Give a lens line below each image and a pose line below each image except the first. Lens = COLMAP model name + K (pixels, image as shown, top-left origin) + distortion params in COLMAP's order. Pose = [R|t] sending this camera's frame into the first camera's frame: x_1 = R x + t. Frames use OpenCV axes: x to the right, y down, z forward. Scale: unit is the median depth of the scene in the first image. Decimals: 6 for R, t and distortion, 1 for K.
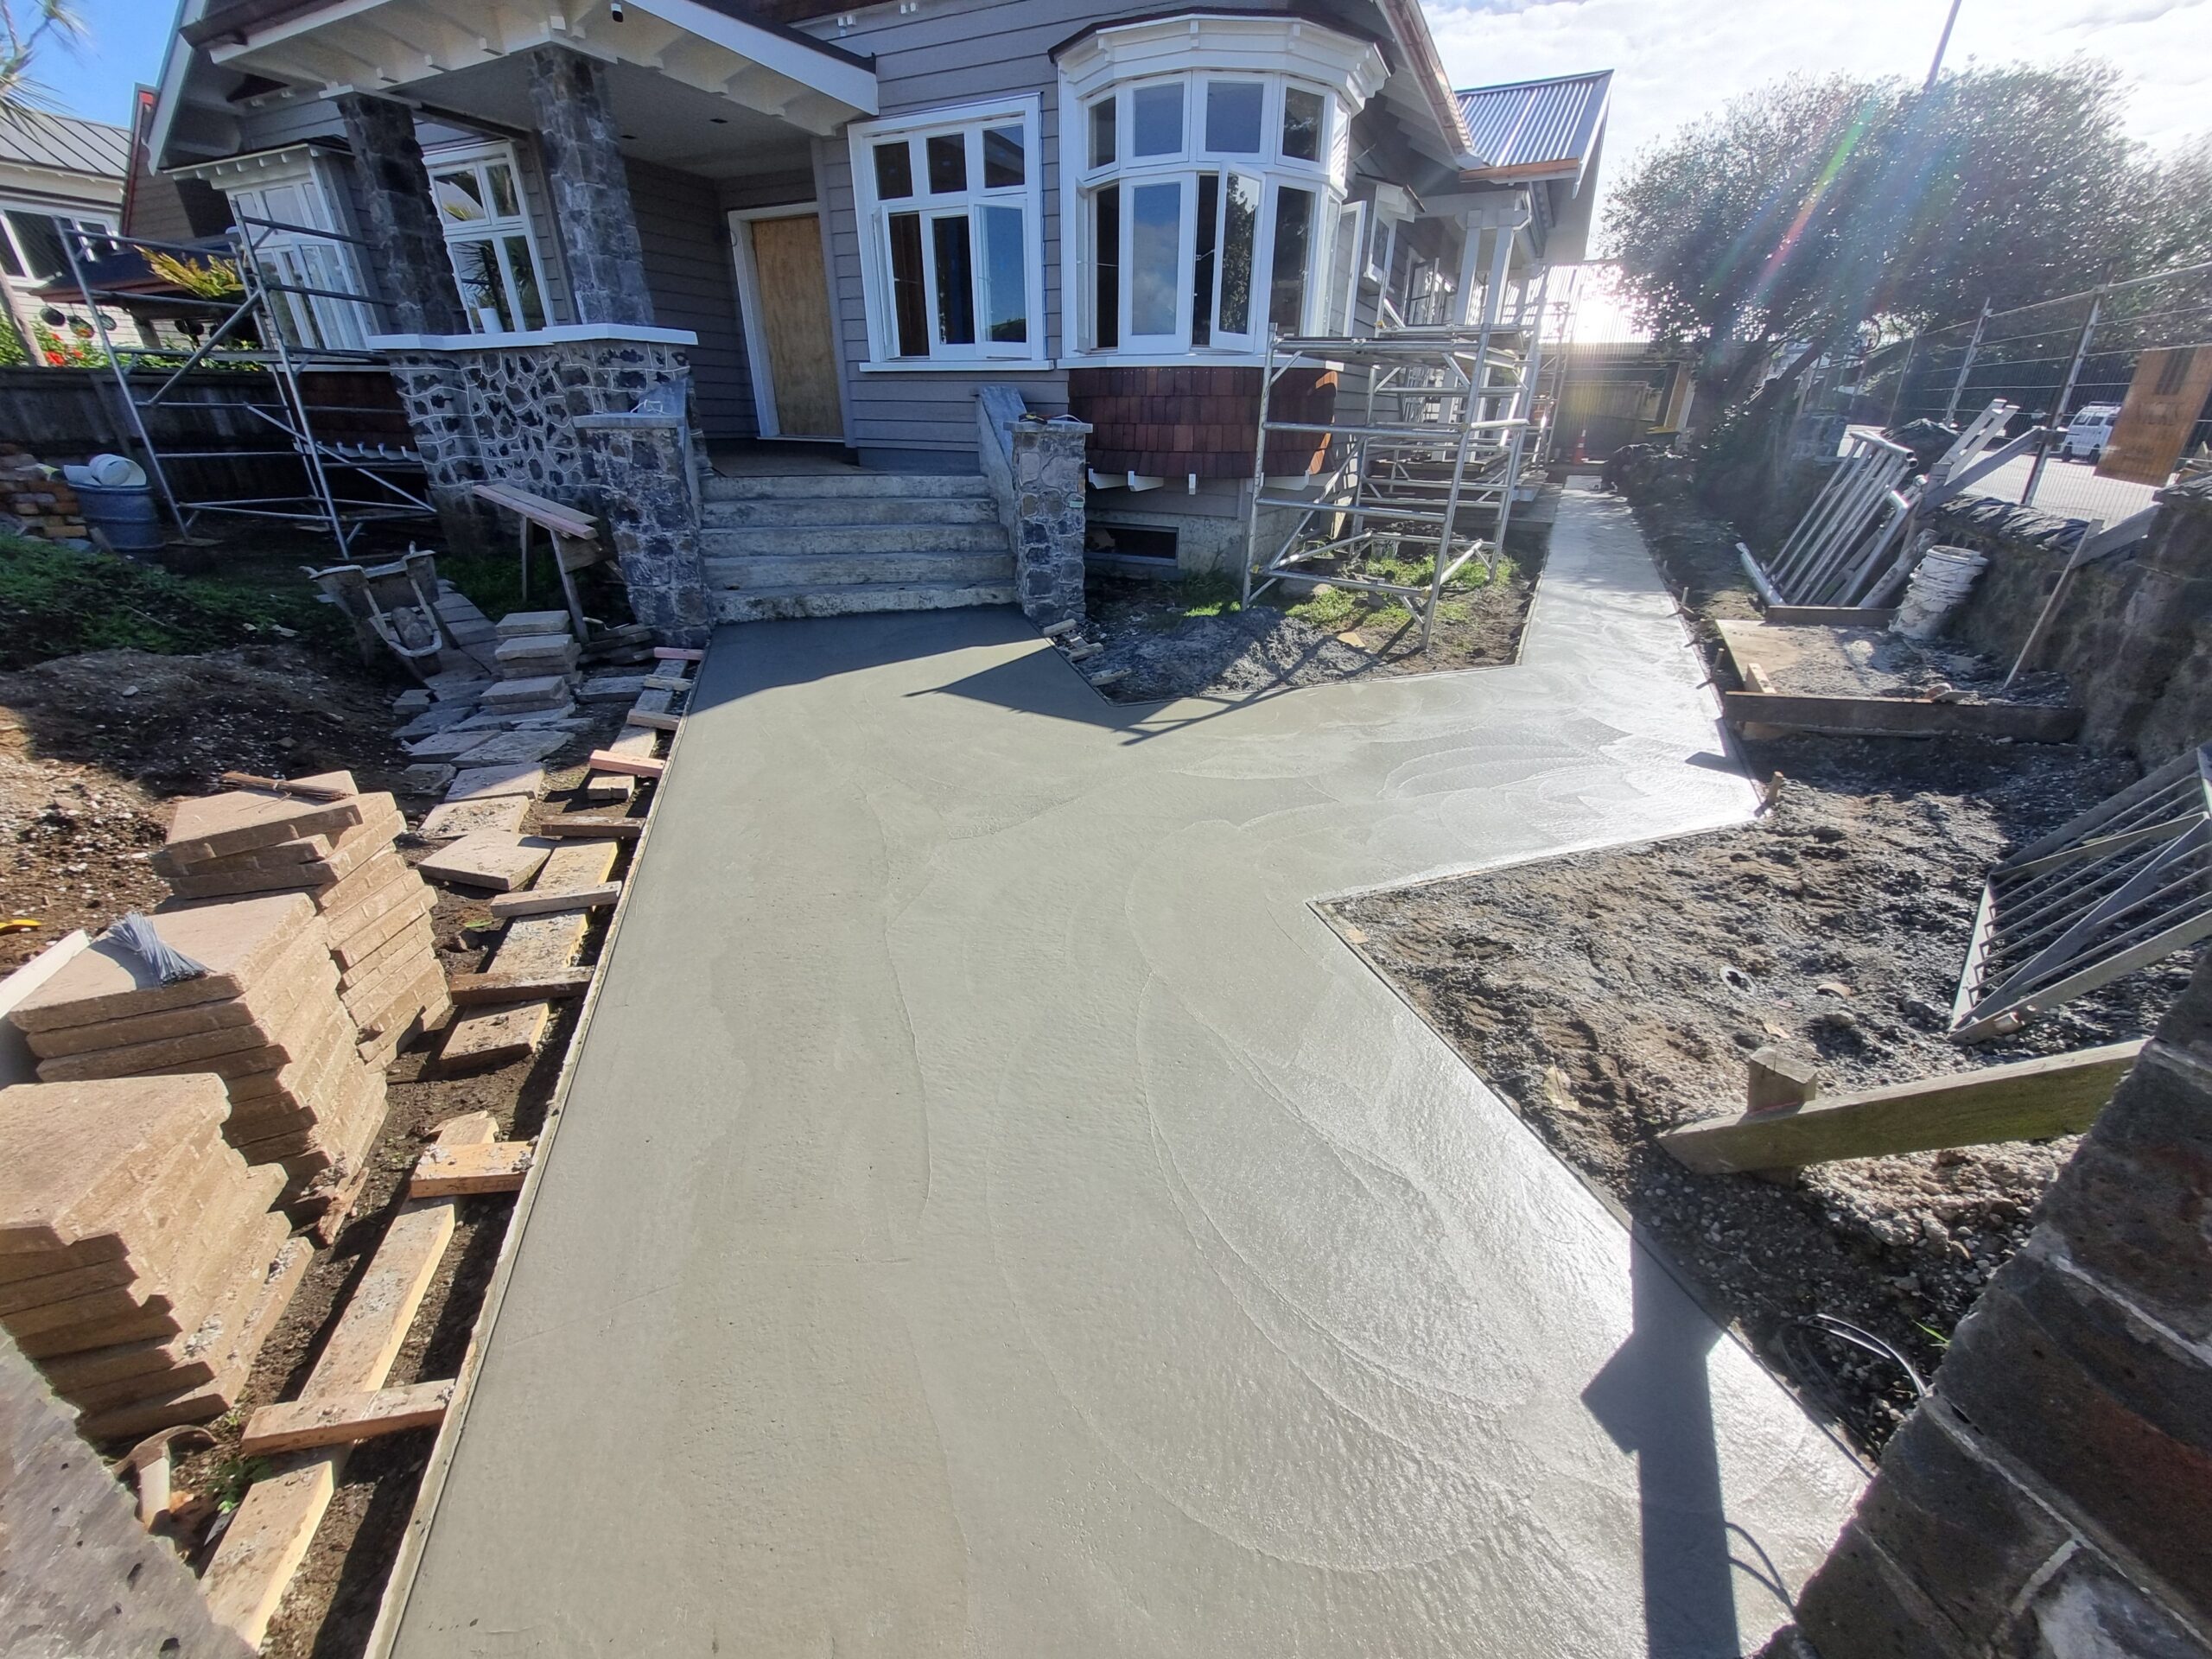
lens RADIAL K [[868.3, 0, 1123.3], [0, 868.3, 835.2], [0, 0, 1]] dist [-0.001842, 0.000381]
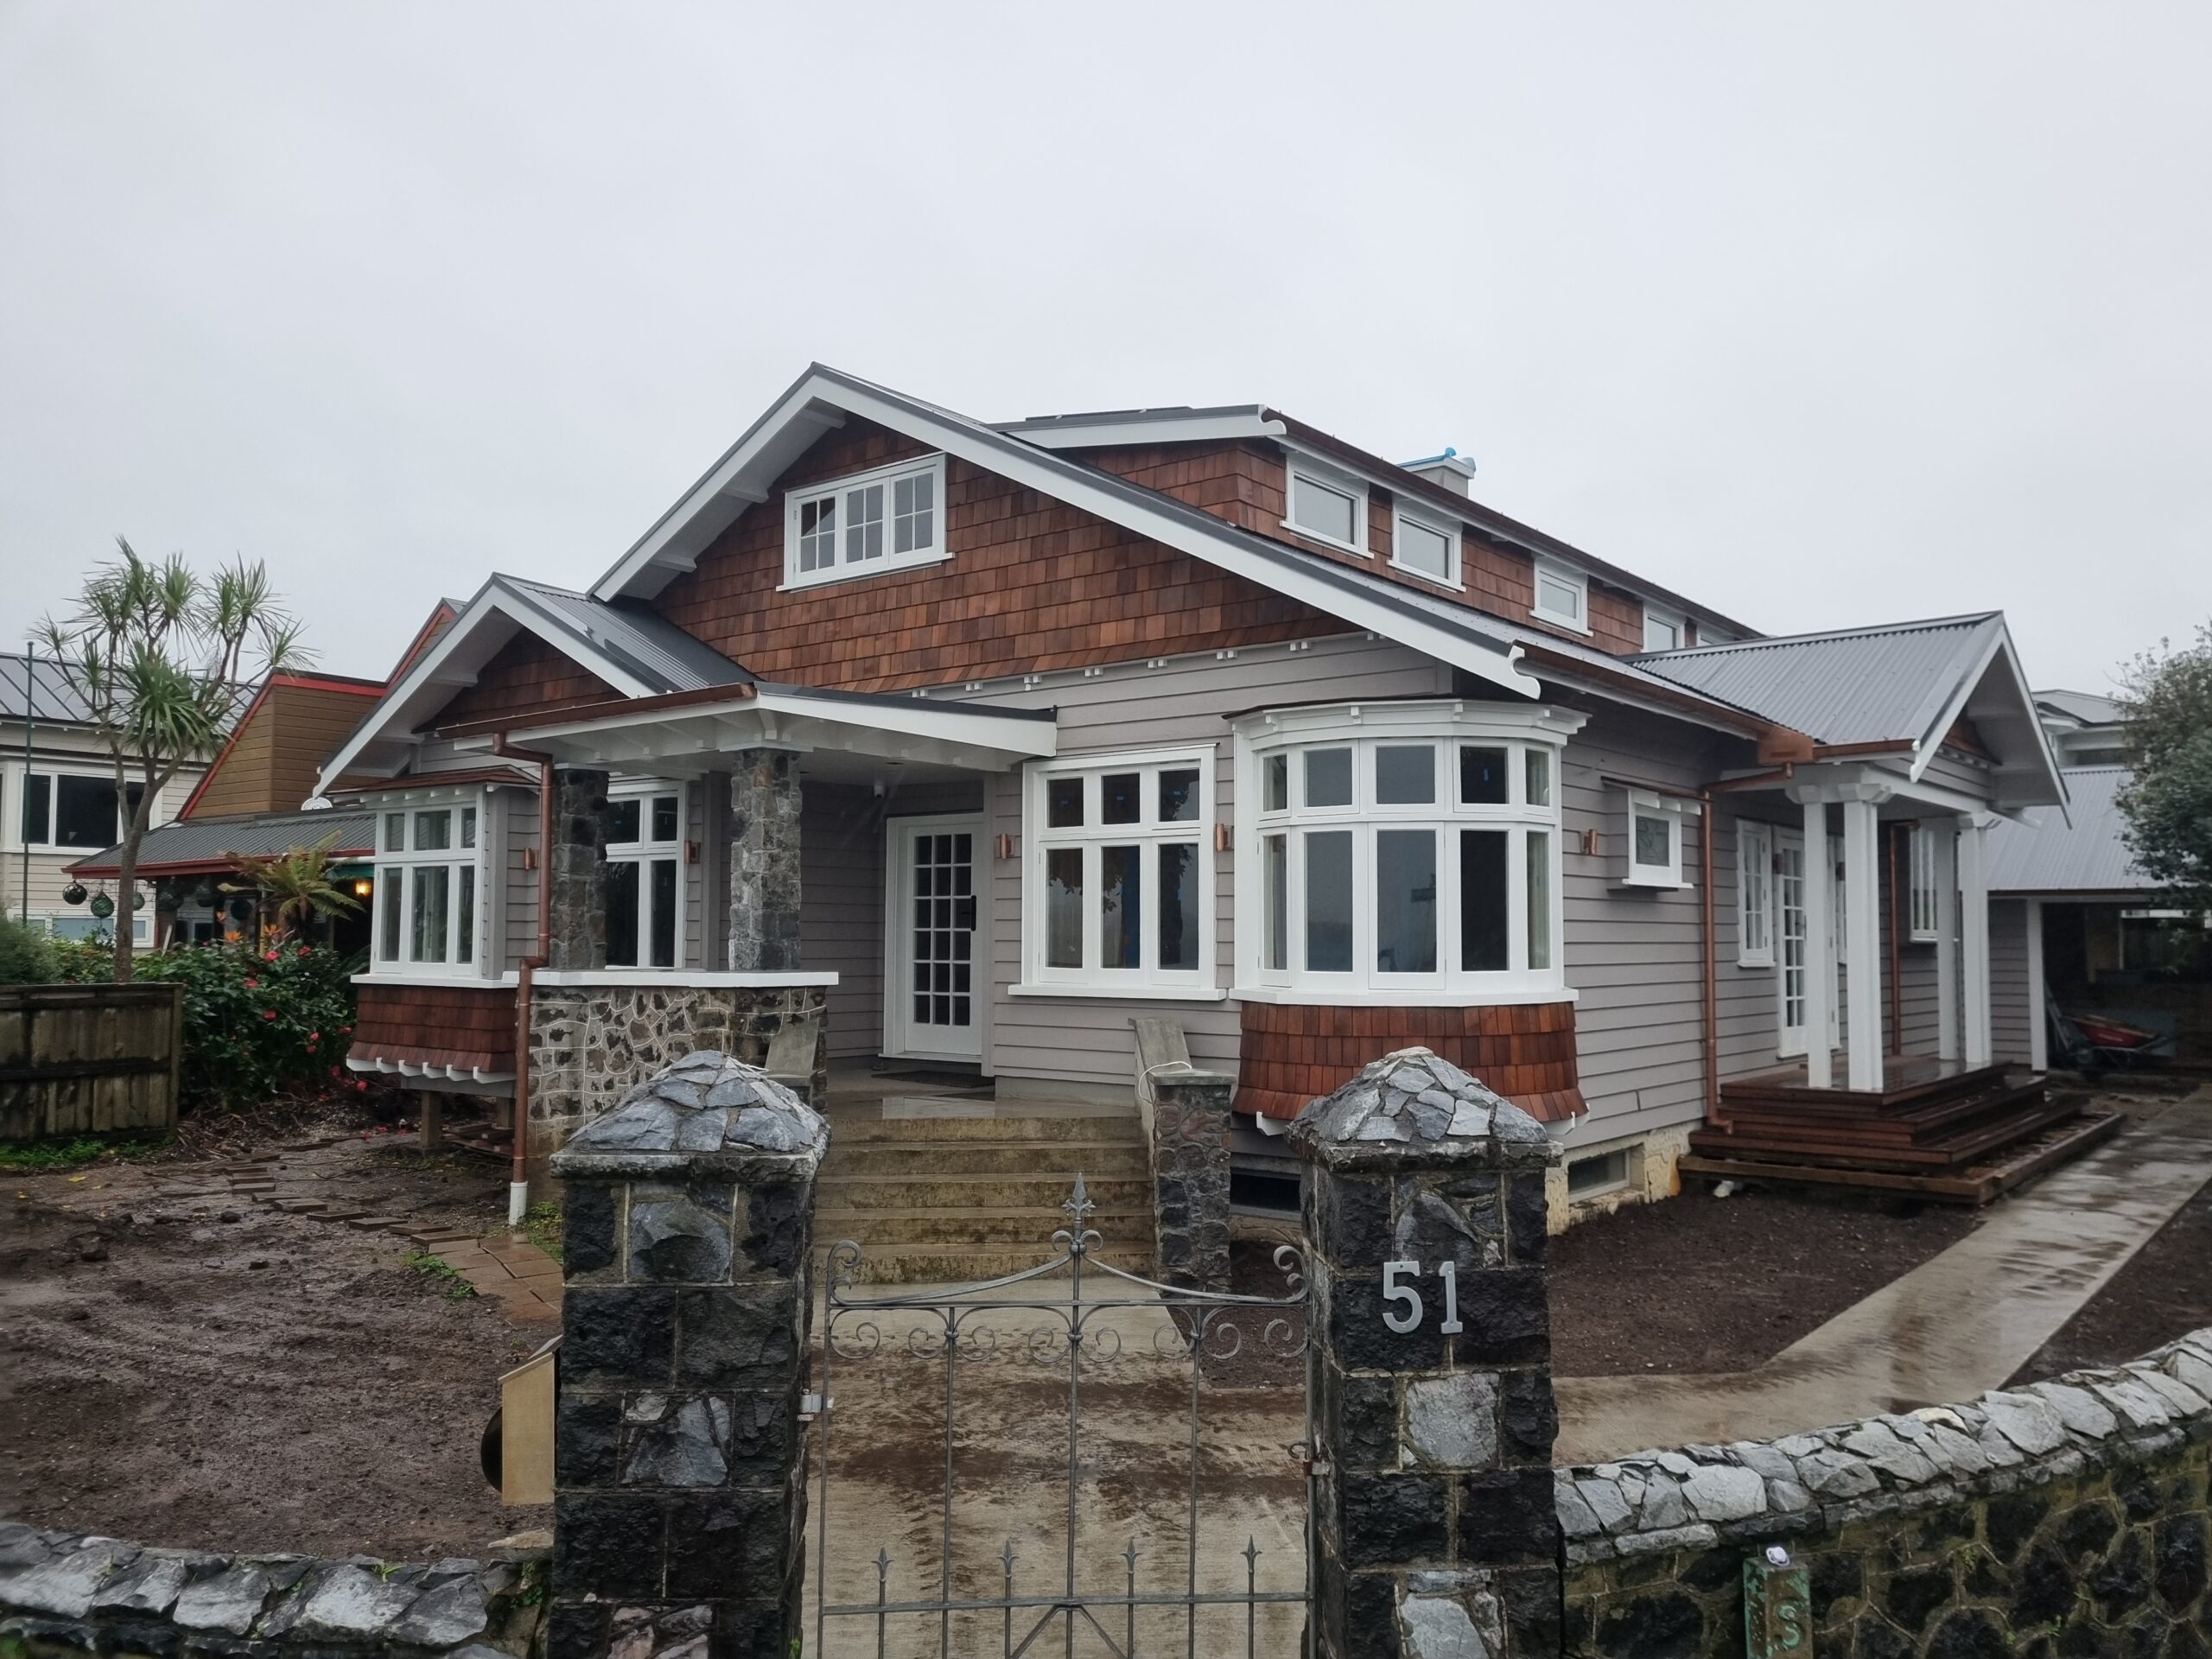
lens RADIAL K [[1705.1, 0, 1125.6], [0, 1705.1, 831.8], [0, 0, 1]] dist [0.048447, -0.024811]
pose [[0.976737, -0.024857, -0.212995, 0.198754], [-0.083940, 0.869684, -0.486419, 0.152365], [0.197329, 0.492982, 0.847366, -0.554149]]
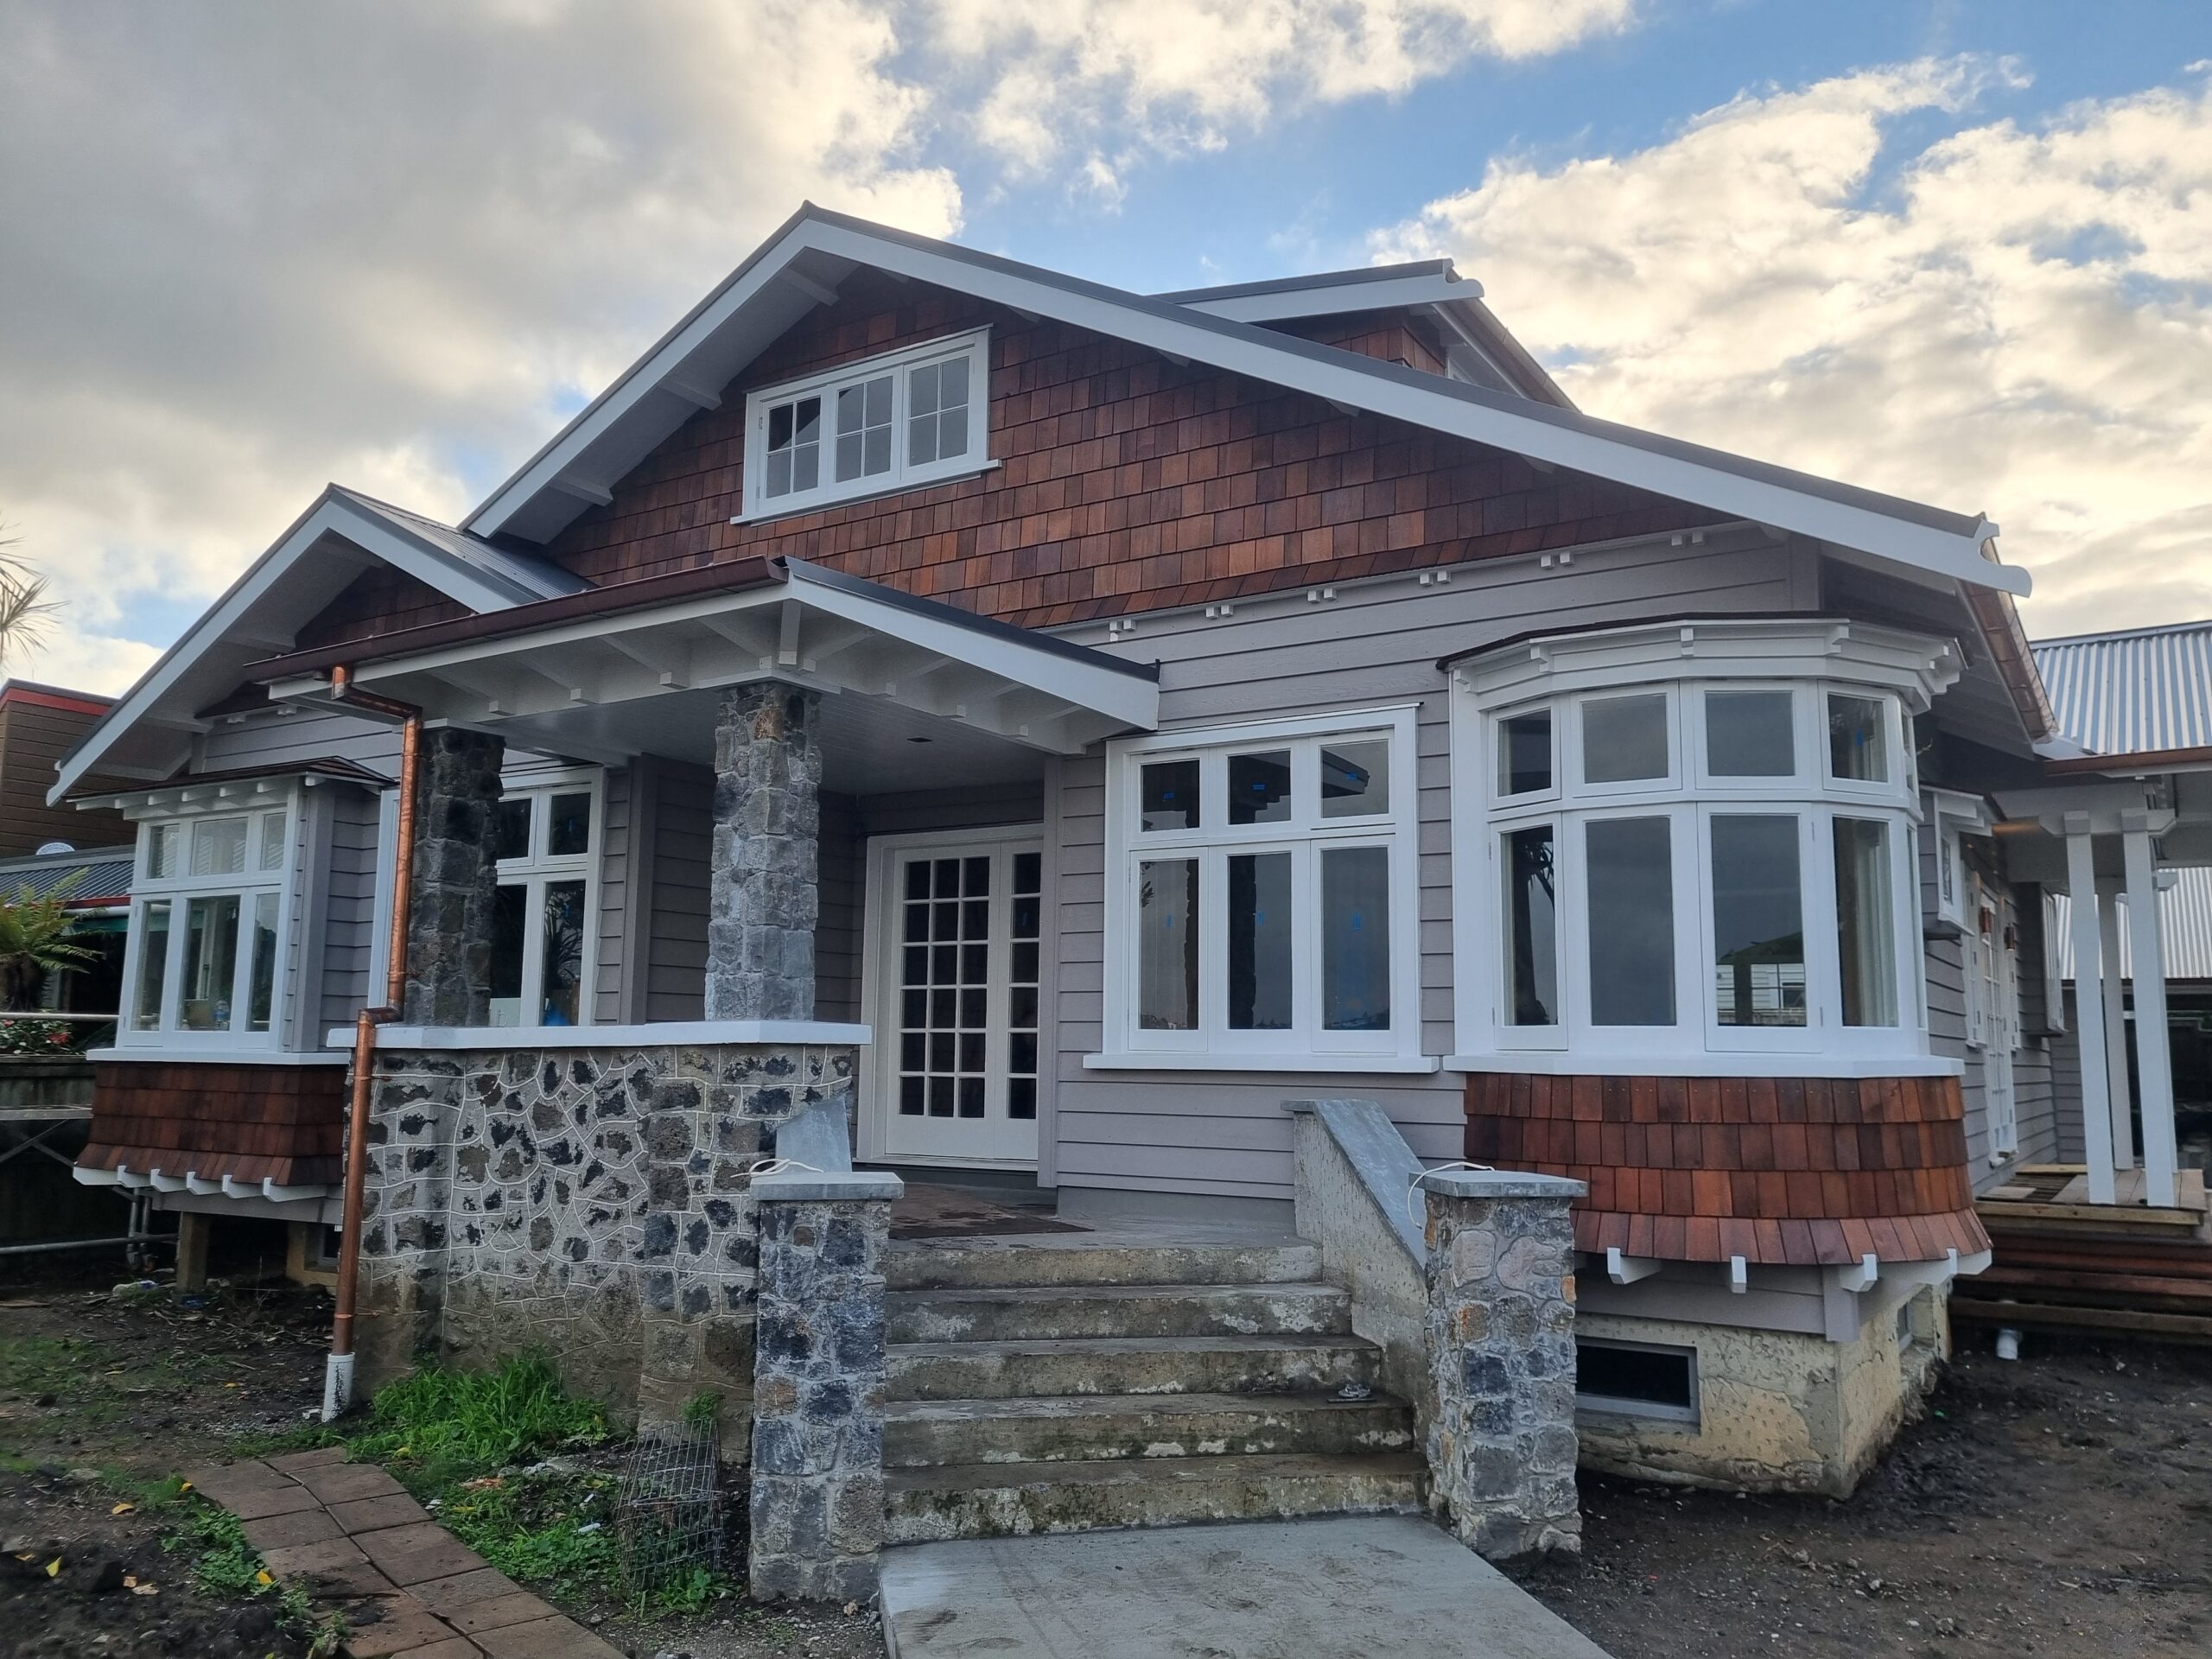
lens RADIAL K [[1705.1, 0, 1118.6], [0, 1705.1, 817.7], [0, 0, 1]] dist [0.048447, -0.024811]
pose [[0.994349, -0.018930, -0.104458, -0.183462], [-0.042804, 0.828948, -0.557686, -0.032837], [0.097147, 0.559006, 0.823453, -0.060883]]
